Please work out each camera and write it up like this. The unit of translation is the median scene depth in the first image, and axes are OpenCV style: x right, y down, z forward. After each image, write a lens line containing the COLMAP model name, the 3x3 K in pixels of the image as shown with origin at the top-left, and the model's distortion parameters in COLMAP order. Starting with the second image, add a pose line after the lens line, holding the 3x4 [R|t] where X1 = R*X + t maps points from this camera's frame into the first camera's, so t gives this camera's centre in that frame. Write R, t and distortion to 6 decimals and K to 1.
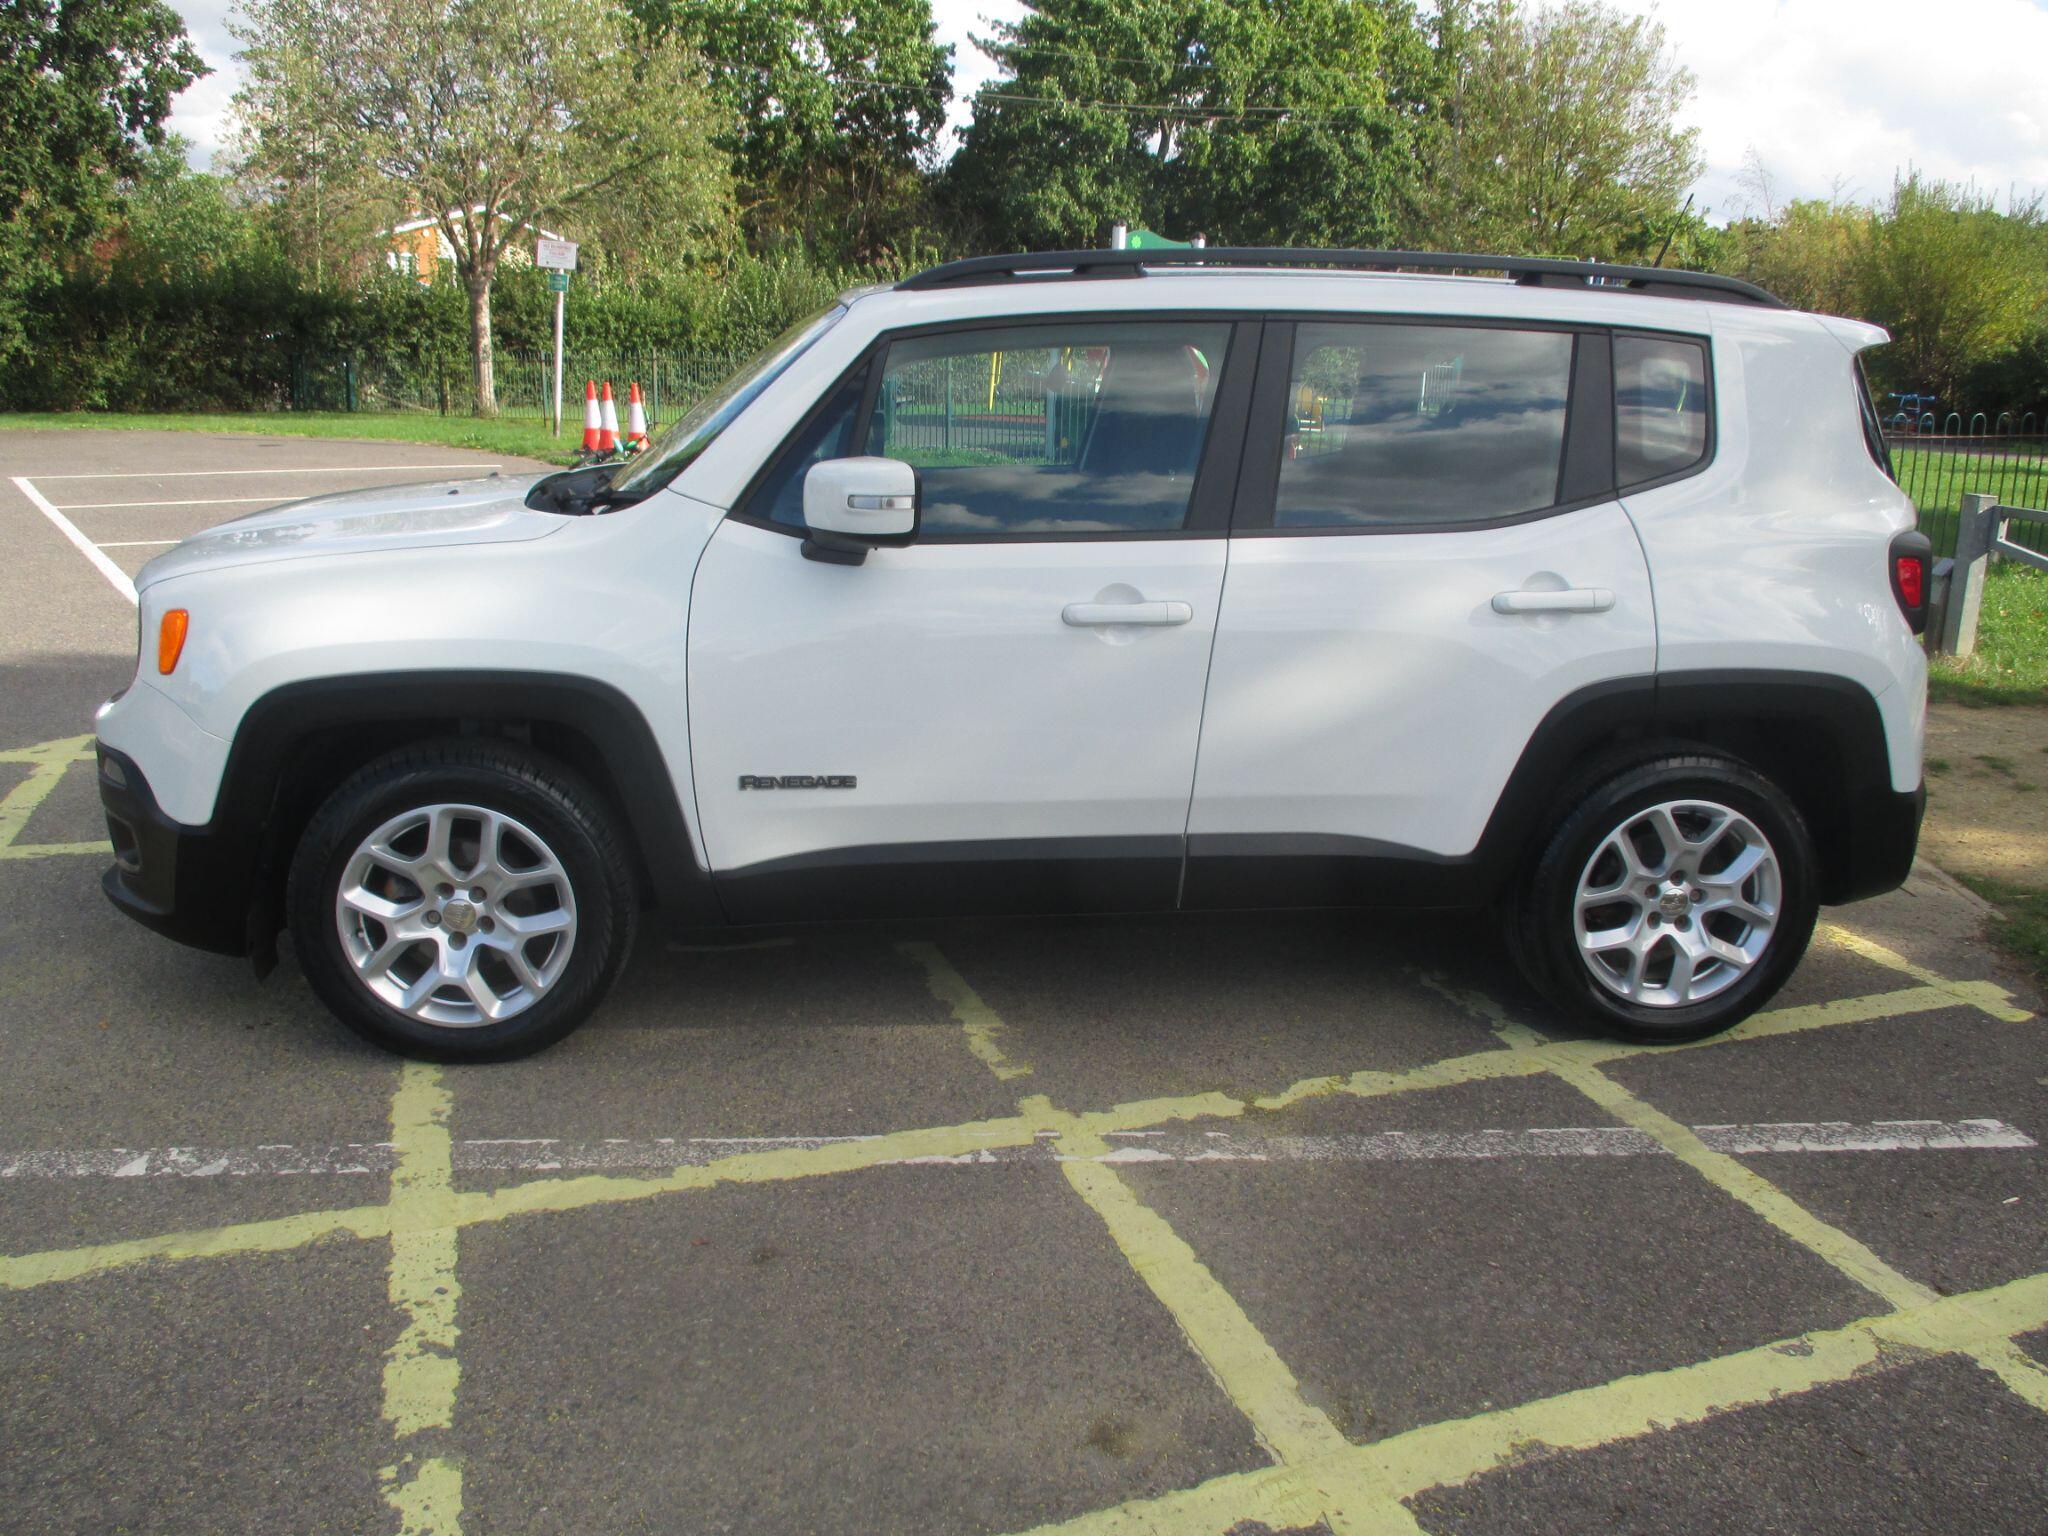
lens RADIAL K [[1698.6, 0, 1028.9], [0, 1698.6, 825.4], [0, 0, 1]] dist [-0.027613, -0.007489]
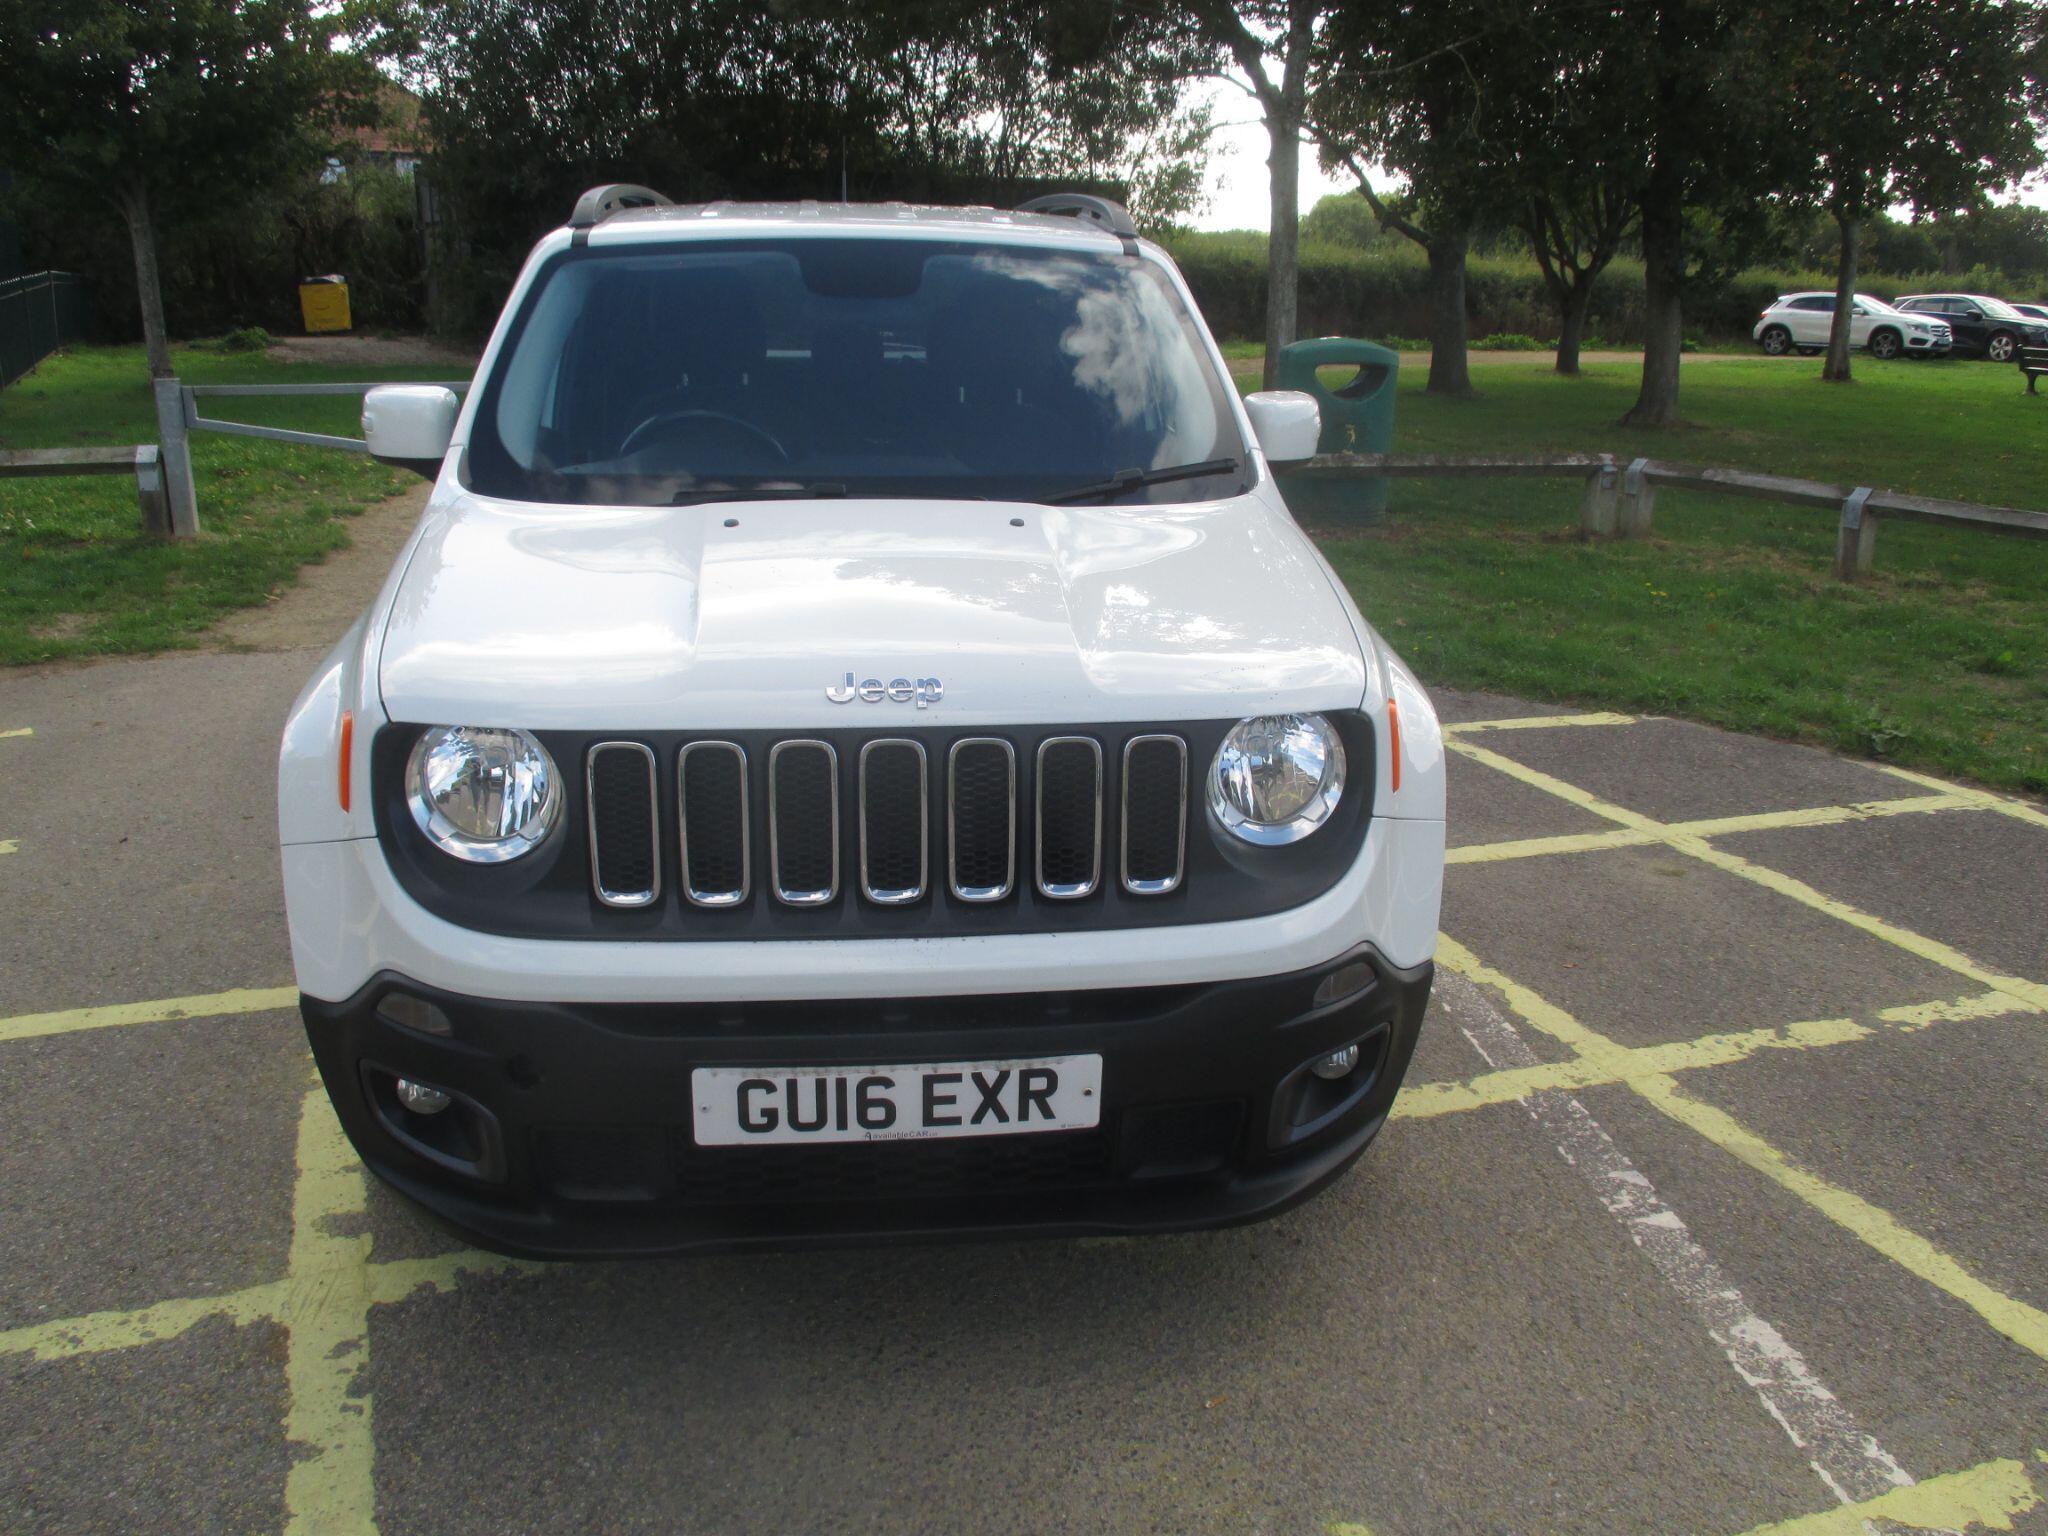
lens RADIAL K [[1698.6, 0, 1022.8], [0, 1698.6, 802.5], [0, 0, 1]] dist [-0.027613, -0.007489]
pose [[-0.014530, -0.336374, 0.941616, -1.178145], [0.266344, 0.906390, 0.327900, -0.360314], [-0.963769, 0.255558, 0.076421, 1.074437]]
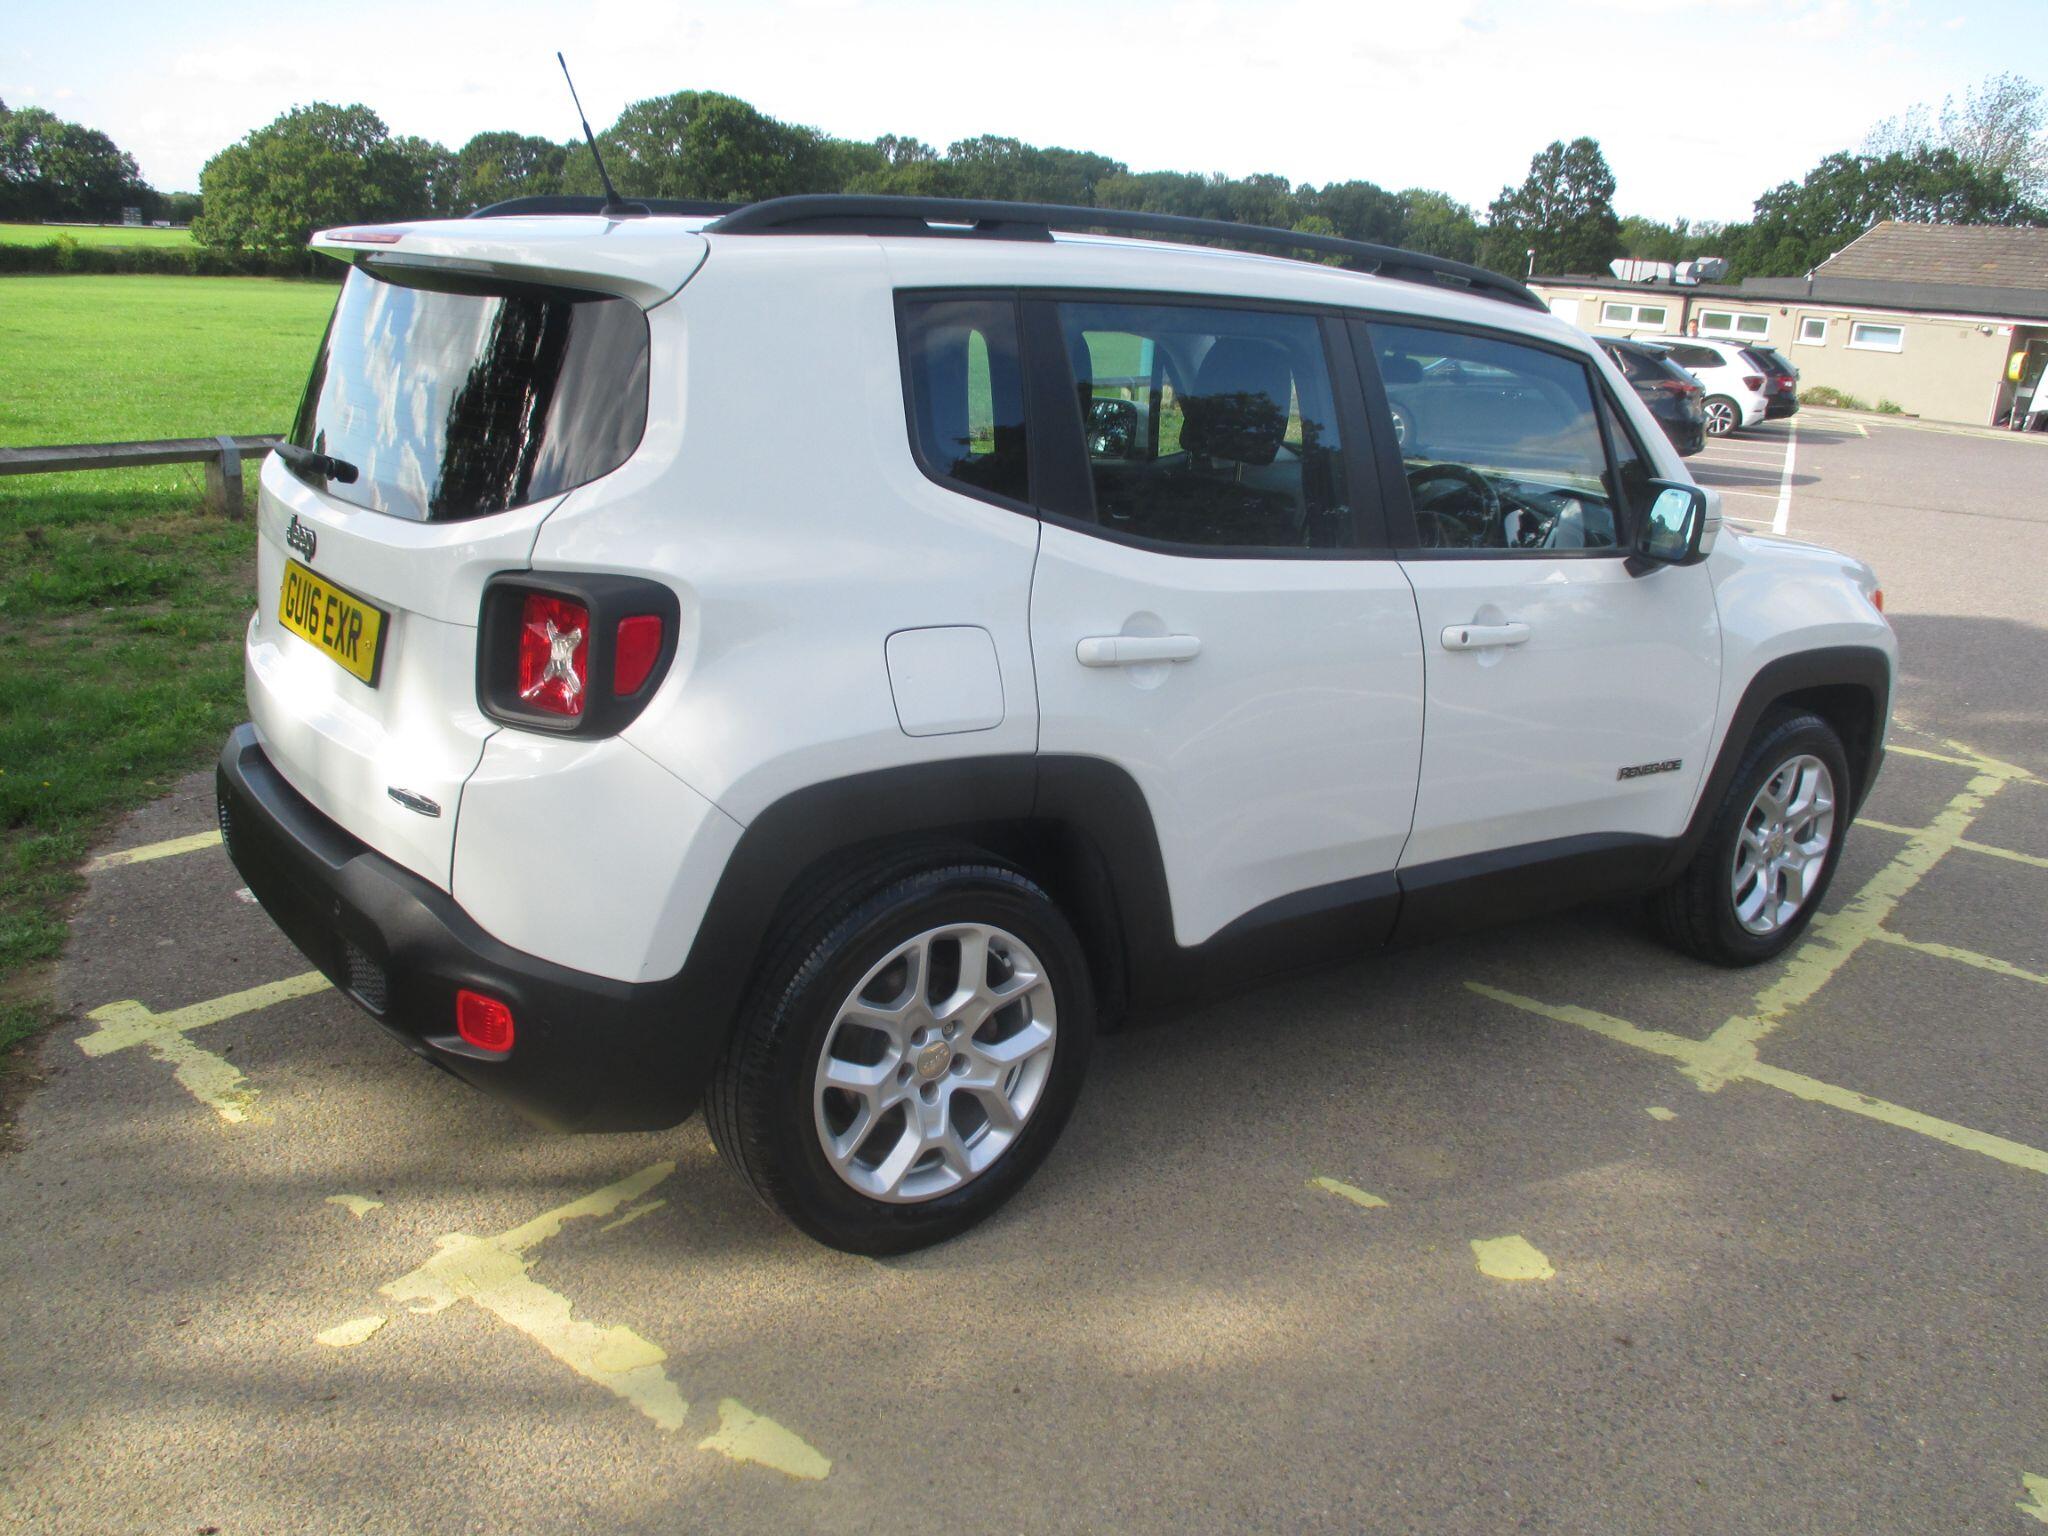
lens RADIAL K [[1698.6, 0, 1029.7], [0, 1698.6, 813.8], [0, 0, 1]] dist [-0.027613, -0.007489]
pose [[-0.848823, 0.076357, -0.523134, 0.736223], [-0.235029, 0.831855, 0.502770, -0.606617], [0.473561, 0.549715, -0.688152, 2.061901]]
